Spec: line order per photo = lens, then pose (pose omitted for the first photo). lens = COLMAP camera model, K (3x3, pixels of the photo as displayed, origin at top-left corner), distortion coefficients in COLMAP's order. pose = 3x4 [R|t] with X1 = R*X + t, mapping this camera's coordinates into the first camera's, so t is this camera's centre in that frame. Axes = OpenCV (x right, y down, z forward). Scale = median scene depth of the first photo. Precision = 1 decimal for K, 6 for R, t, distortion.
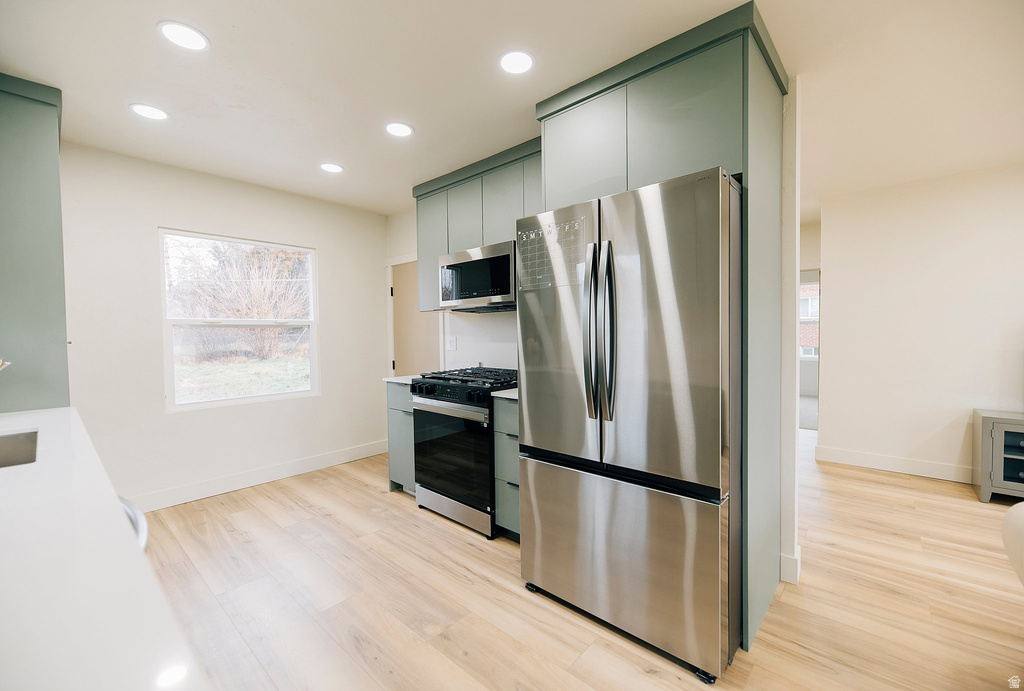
lens RADIAL K [[418.2, 0, 509.9], [0, 418.2, 342.5], [0, 0, 1]] dist [-0.002255, -0.000241]
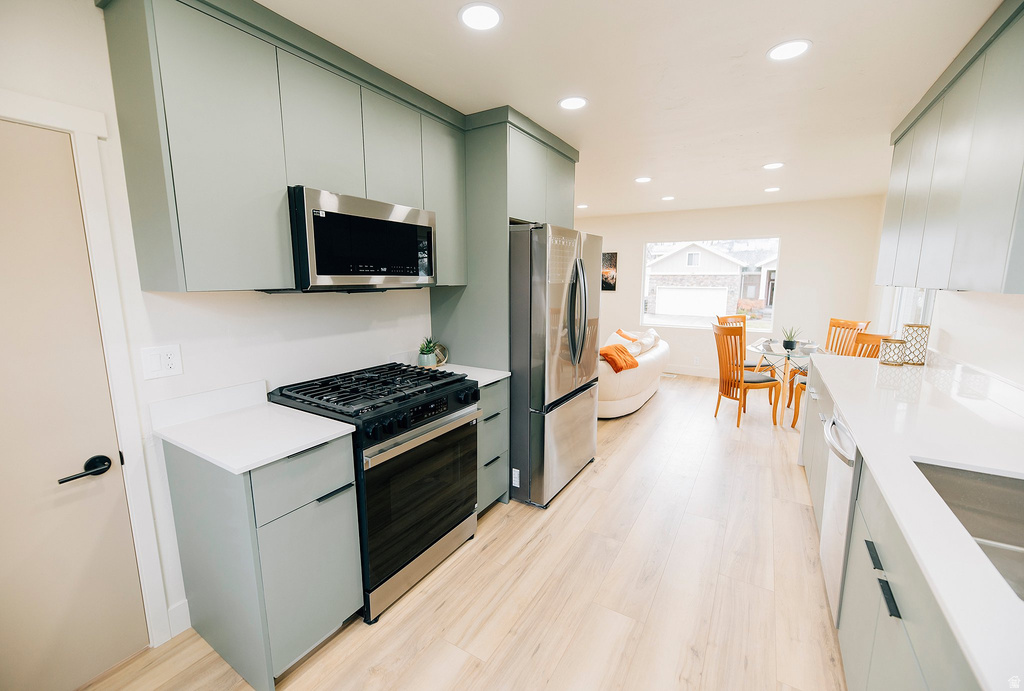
lens RADIAL K [[417.3, 0, 513.4], [0, 417.3, 343.5], [0, 0, 1]] dist [0.001033, -0.000158]
pose [[-0.185756, -0.139891, 0.972587, -0.796951], [0.024154, 0.988865, 0.146845, -0.090044], [-0.982299, 0.050769, -0.180308, 0.903781]]
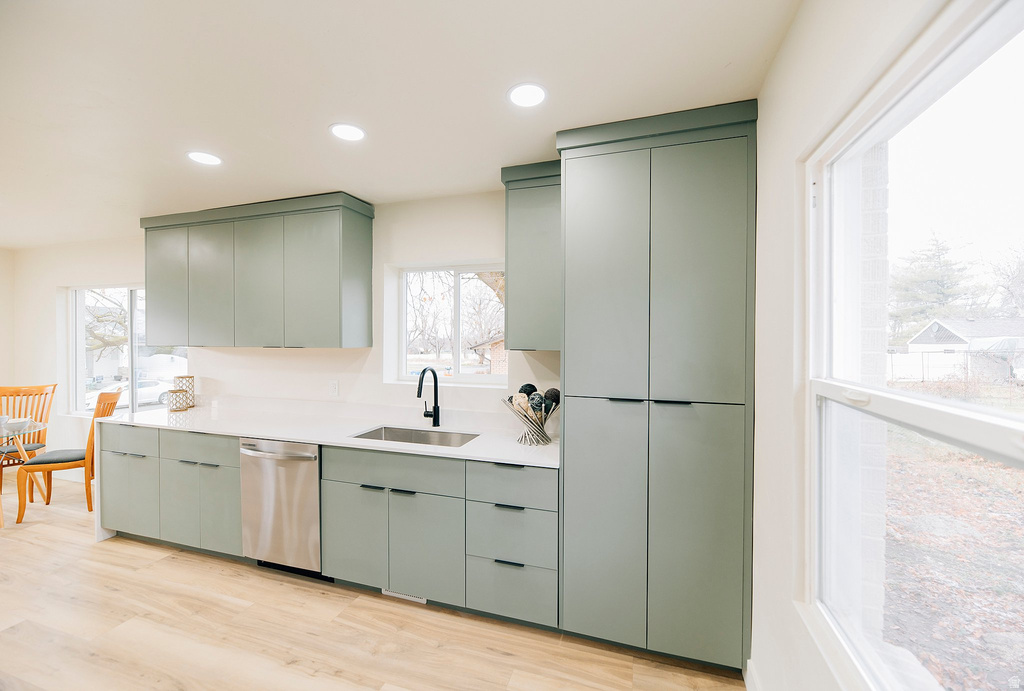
lens RADIAL K [[418.2, 0, 509.9], [0, 418.2, 342.5], [0, 0, 1]] dist [-0.002255, -0.000241]
pose [[-0.914232, 0.017519, -0.404812, -0.407334], [0.002136, 0.999259, 0.038420, -0.111362], [0.405185, 0.034260, -0.913592, 1.297178]]
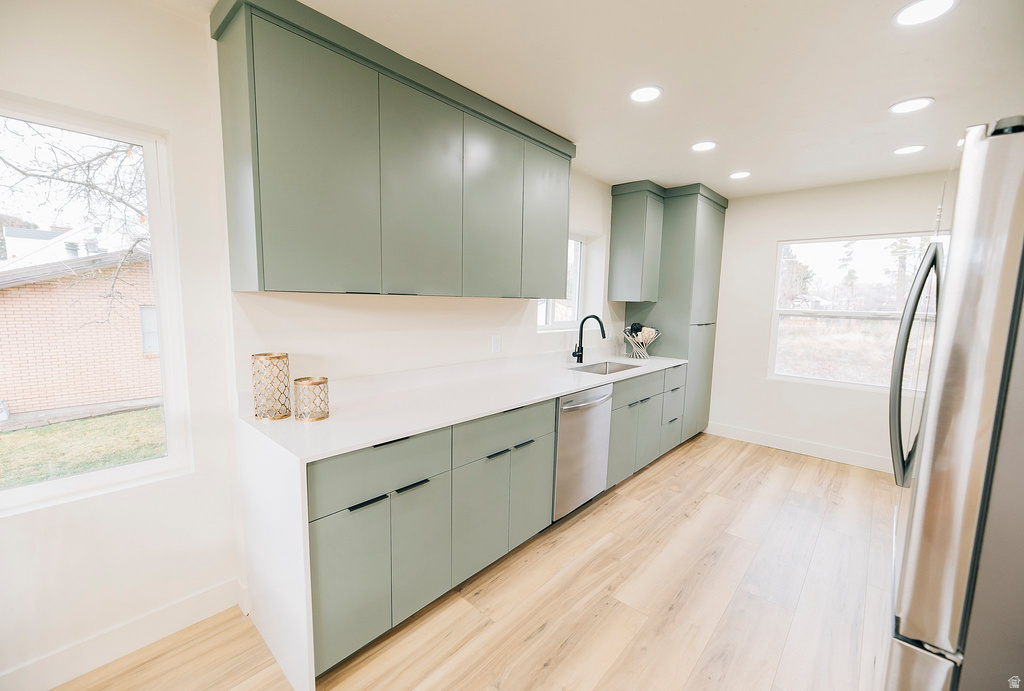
lens RADIAL K [[416.5, 0, 513.7], [0, 416.5, 346.5], [0, 0, 1]] dist [0.000614, -0.000070]
pose [[-0.003458, 0.124822, -0.992173, 0.543262], [-0.044890, 0.991159, 0.124851, -0.070783], [0.998986, 0.044971, 0.002176, 0.168997]]
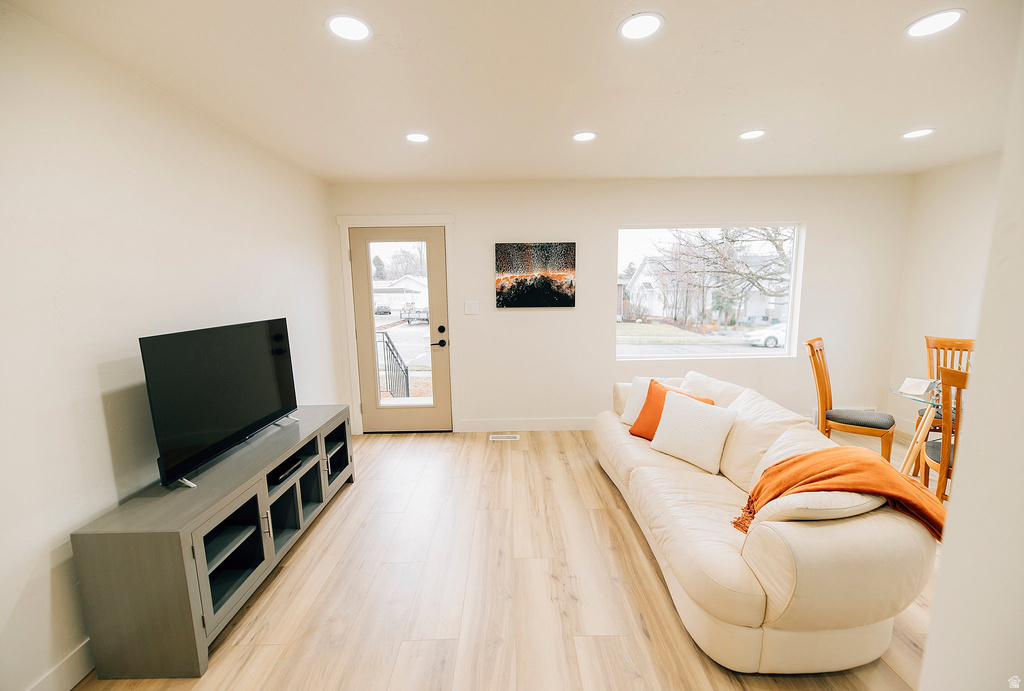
lens RADIAL K [[417.2, 0, 510.8], [0, 417.2, 347.6], [0, 0, 1]] dist [-0.001807, -0.000502]
pose [[-0.670591, -0.085029, 0.736938, 0.493934], [0.041149, 0.987616, 0.151397, -0.111494], [-0.740685, 0.131850, -0.658787, 1.005542]]
